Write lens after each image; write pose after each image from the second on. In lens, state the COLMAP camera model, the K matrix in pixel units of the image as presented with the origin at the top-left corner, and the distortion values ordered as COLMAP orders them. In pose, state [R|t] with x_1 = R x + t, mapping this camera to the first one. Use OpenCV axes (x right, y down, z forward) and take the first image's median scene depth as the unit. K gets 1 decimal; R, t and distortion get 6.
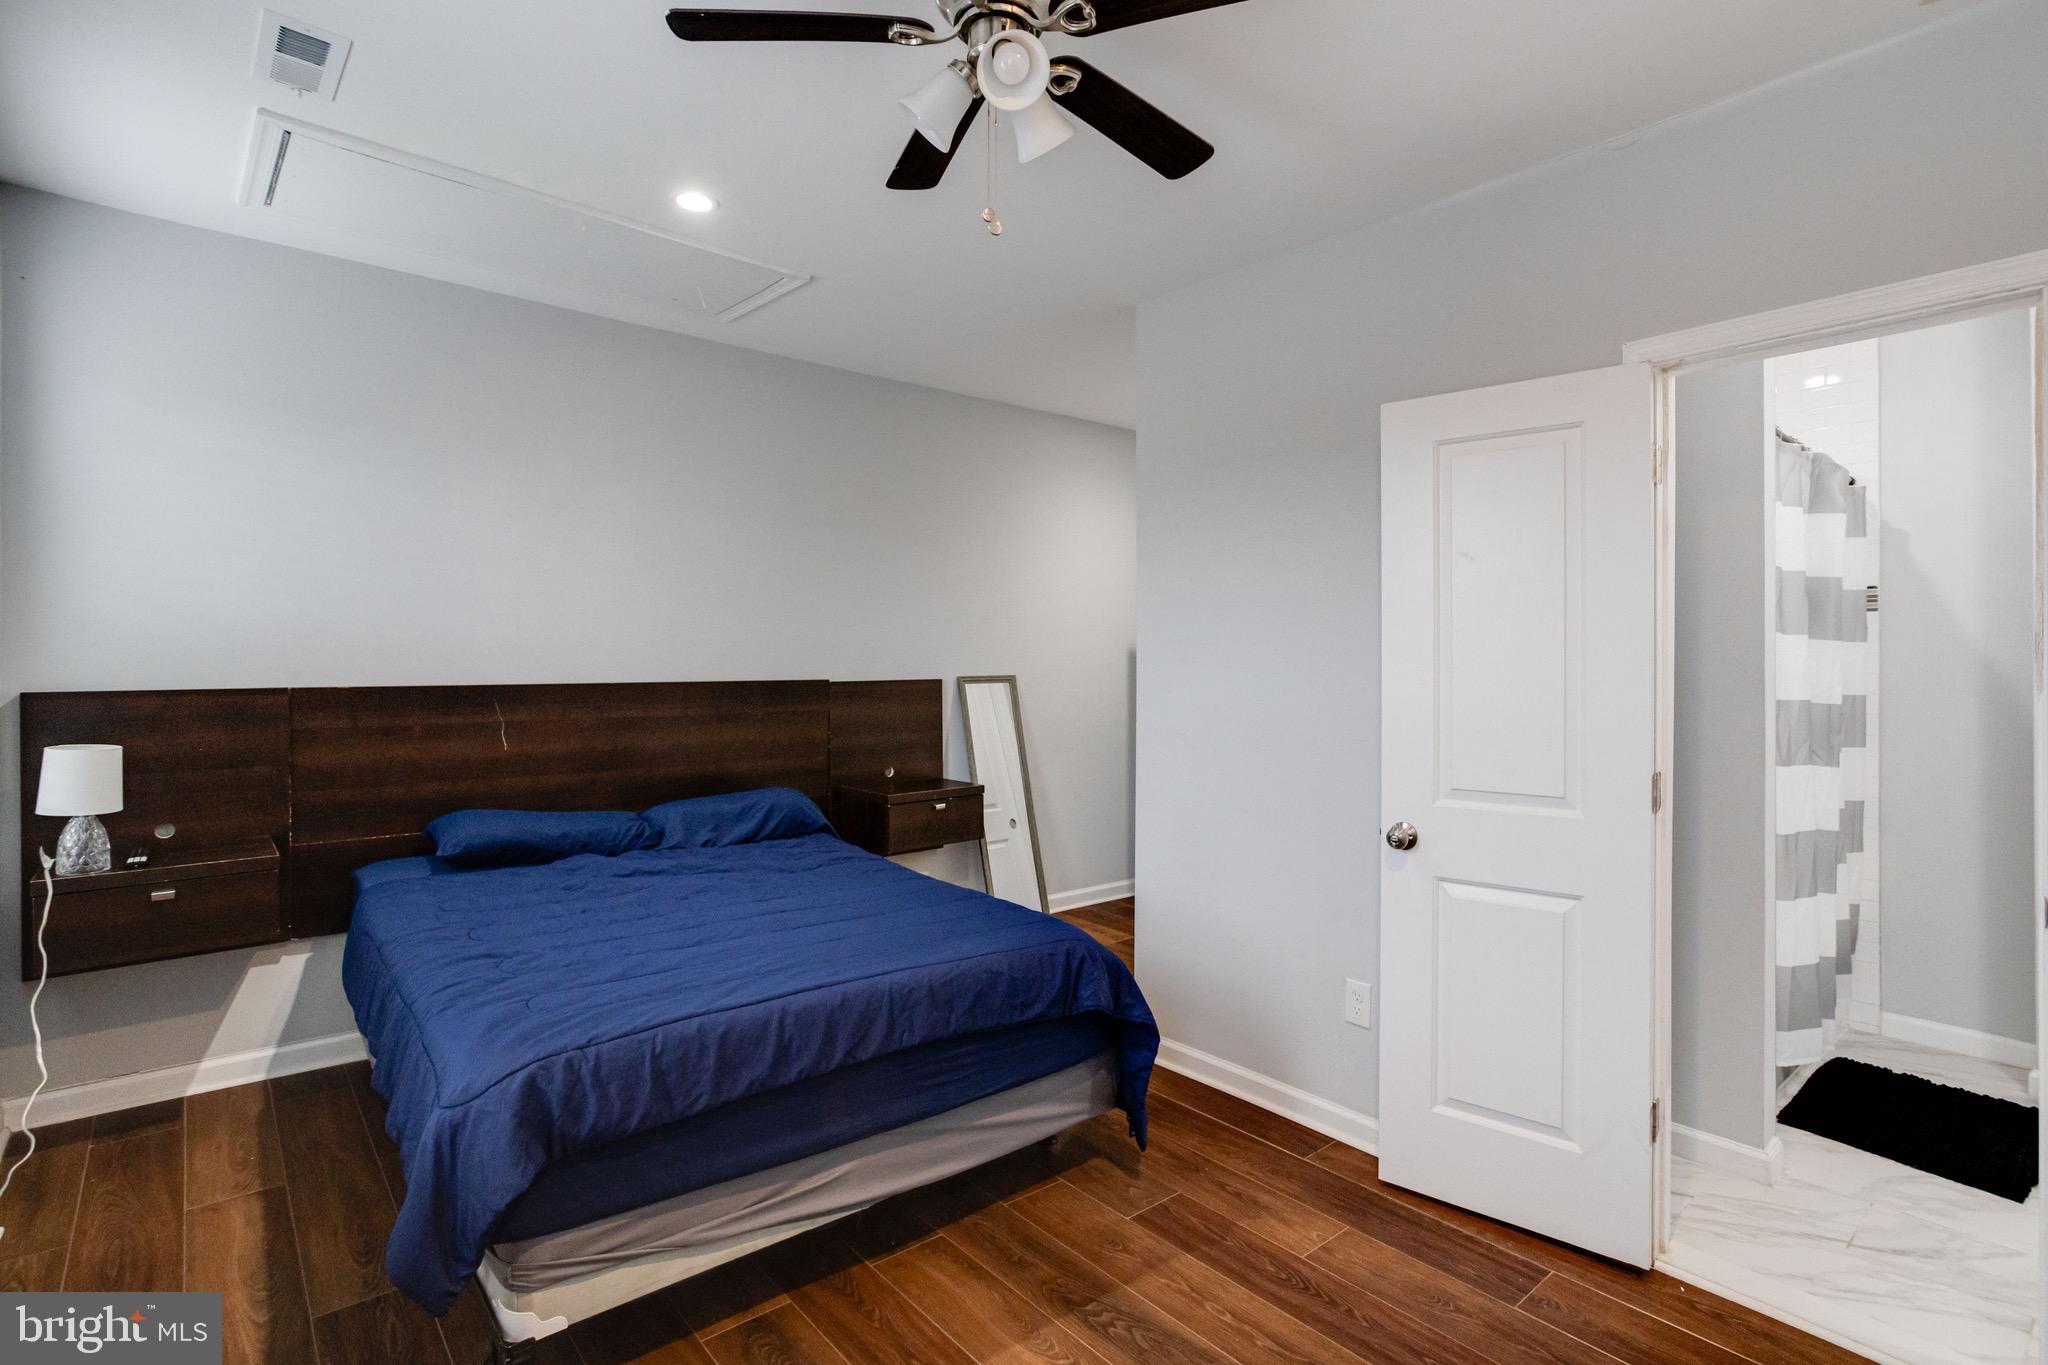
lens RADIAL K [[1036.5, 0, 1036.9], [0, 1036.5, 667.4], [0, 0, 1]] dist [-0.038088, 0.014264]
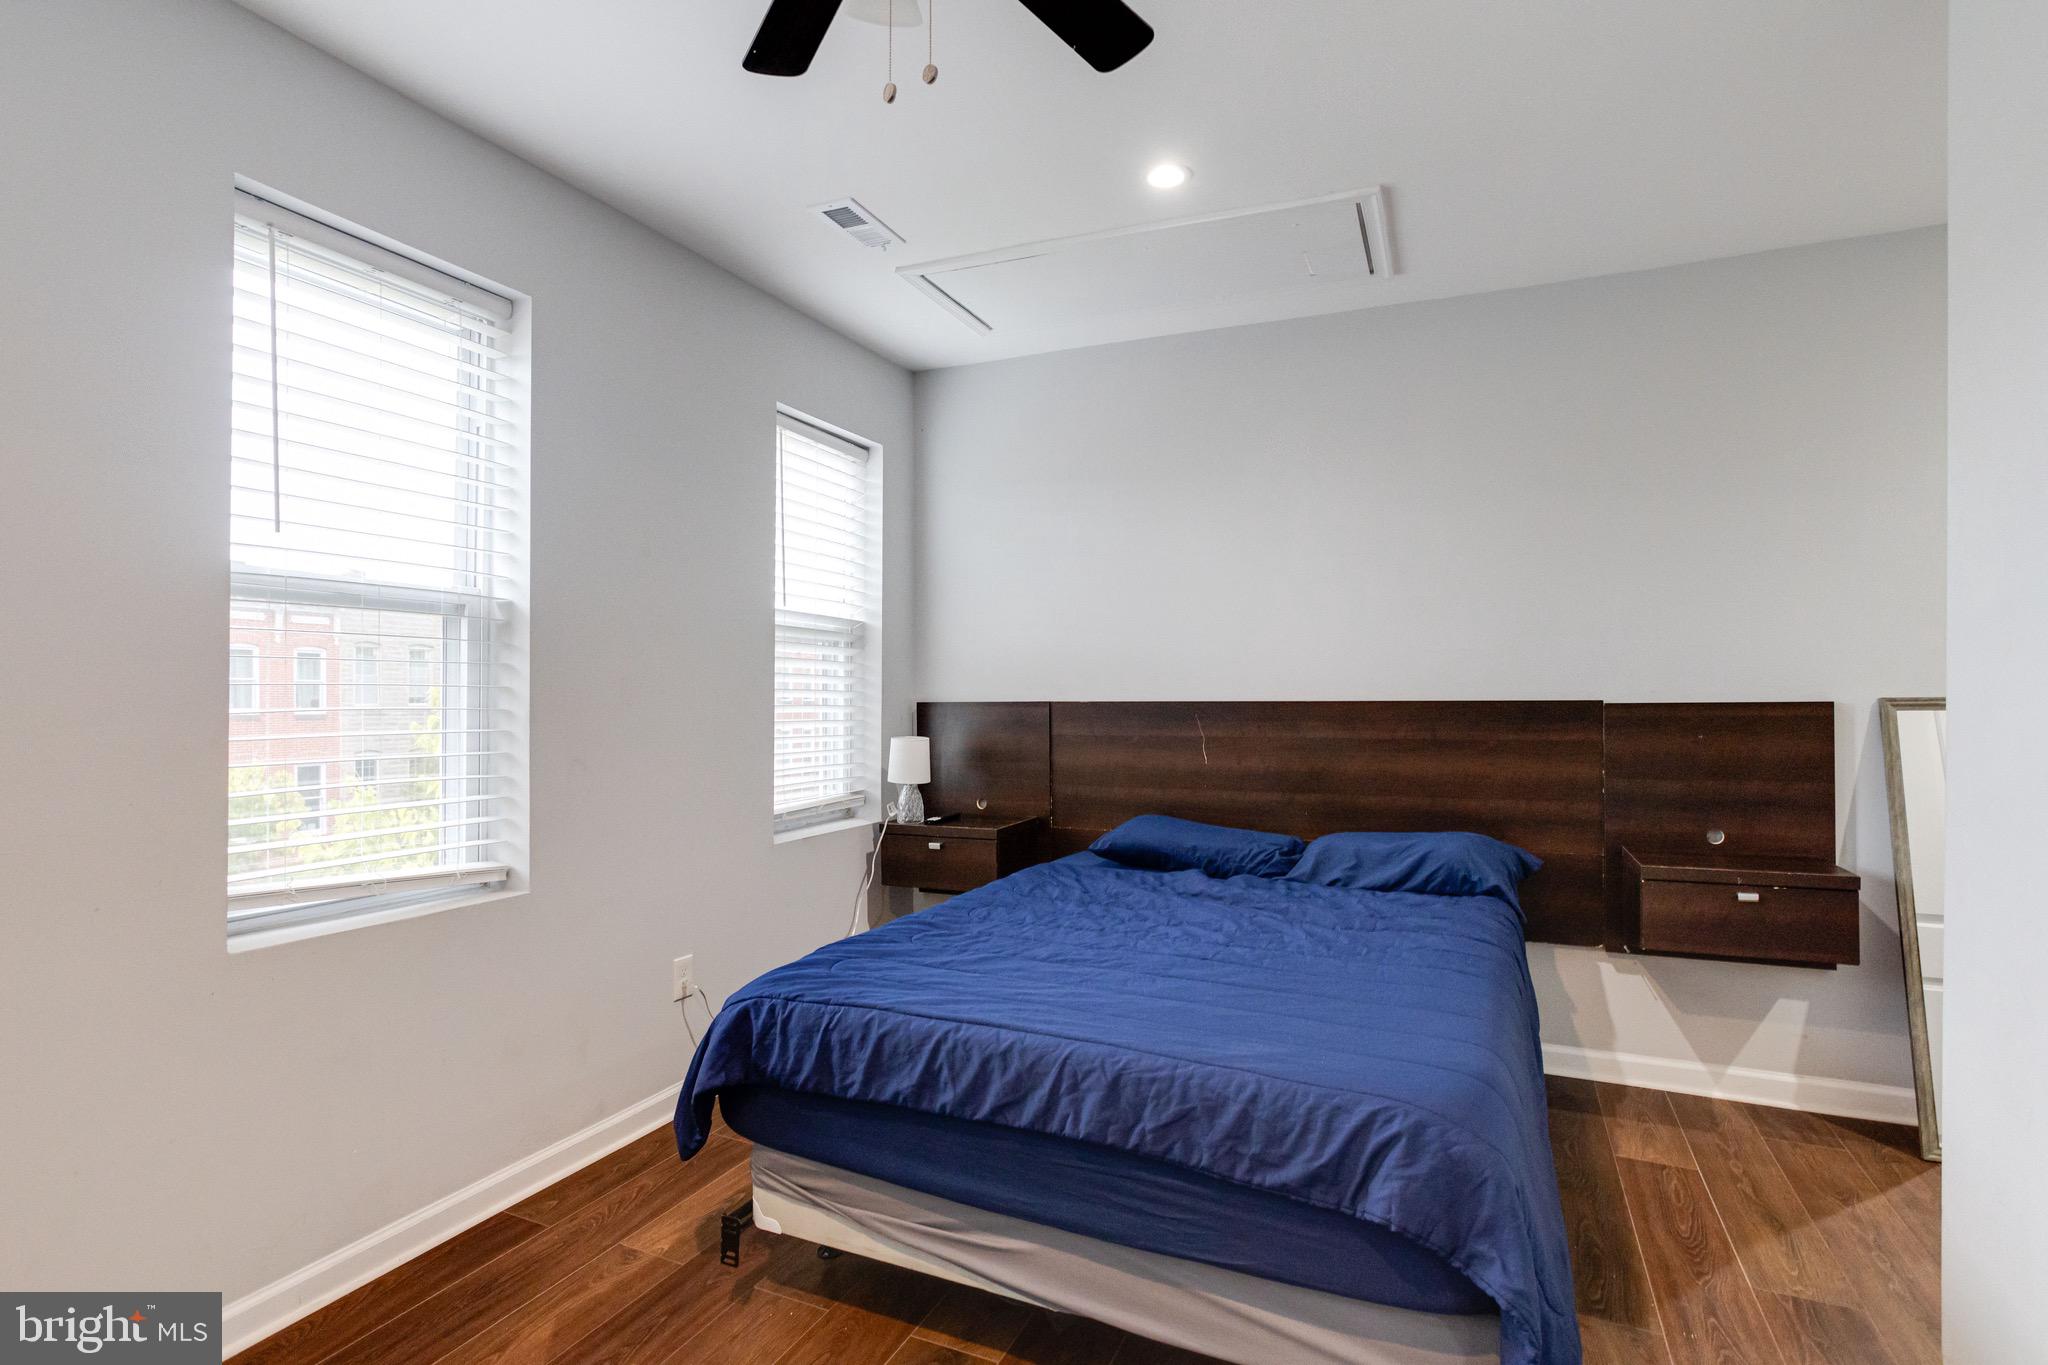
lens RADIAL K [[1036.5, 0, 1024.2], [0, 1036.5, 696.6], [0, 0, 1]] dist [-0.038088, 0.014264]
pose [[0.396866, -0.000897, -0.917876, 0.521735], [-0.004949, 0.999983, -0.003117, 0.022726], [0.917863, 0.005779, 0.396855, 0.559471]]
